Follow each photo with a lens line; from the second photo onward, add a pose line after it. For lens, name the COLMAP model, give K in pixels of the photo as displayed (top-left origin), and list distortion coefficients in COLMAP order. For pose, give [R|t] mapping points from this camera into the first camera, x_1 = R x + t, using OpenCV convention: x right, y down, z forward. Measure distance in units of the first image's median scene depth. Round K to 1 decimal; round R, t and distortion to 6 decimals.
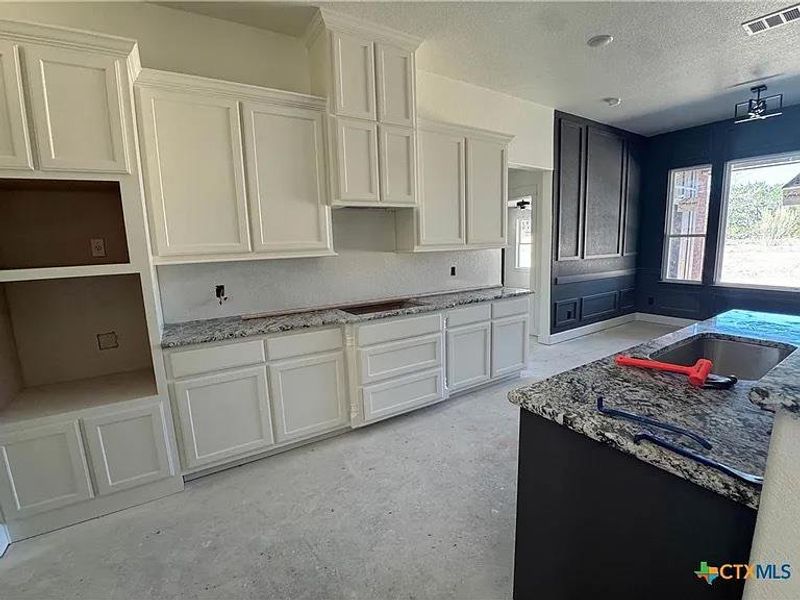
lens RADIAL K [[356.8, 0, 398.9], [0, 356.8, 300.2], [0, 0, 1]] dist [-0.042644, 0.000353]
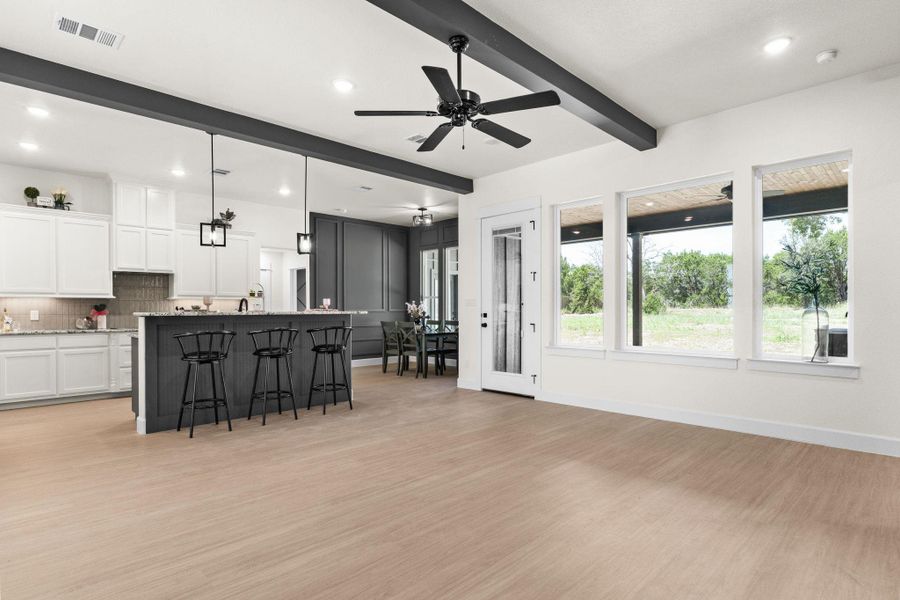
lens RADIAL K [[468.4, 0, 448.2], [0, 468.4, 310.1], [0, 0, 1]] dist [0.002422, 0.000861]
pose [[0.975329, 0.029119, 0.218828, 0.604939], [0.004648, 0.988333, -0.152235, 0.192676], [-0.220708, 0.149496, 0.963815, -1.047533]]
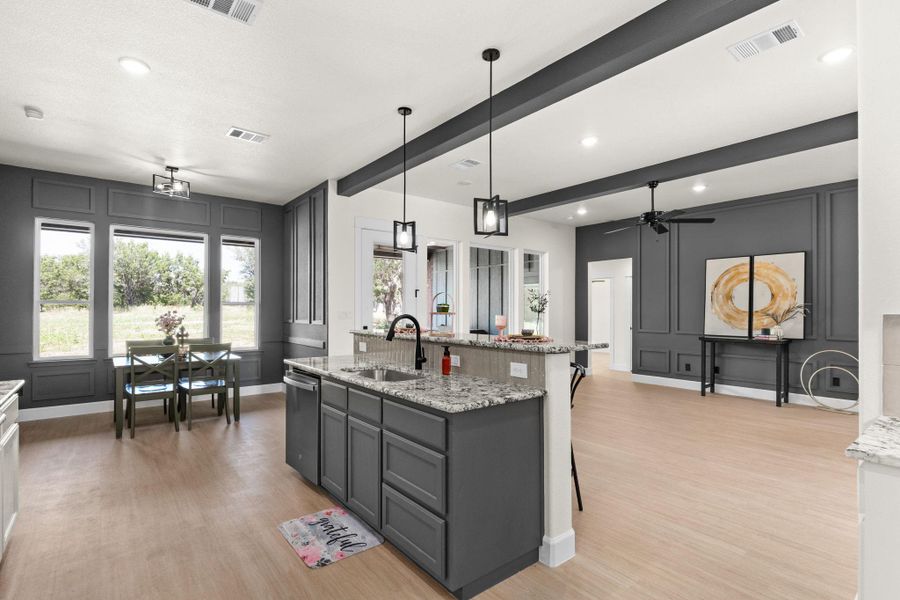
lens RADIAL K [[433.6, 0, 451.6], [0, 433.6, 308.2], [0, 0, 1]] dist [-0.006424, -0.000899]
pose [[-0.122935, 0.035732, 0.991771, -0.350870], [0.151290, 0.988346, -0.016855, -0.020946], [-0.980815, 0.147973, -0.126908, 0.305835]]
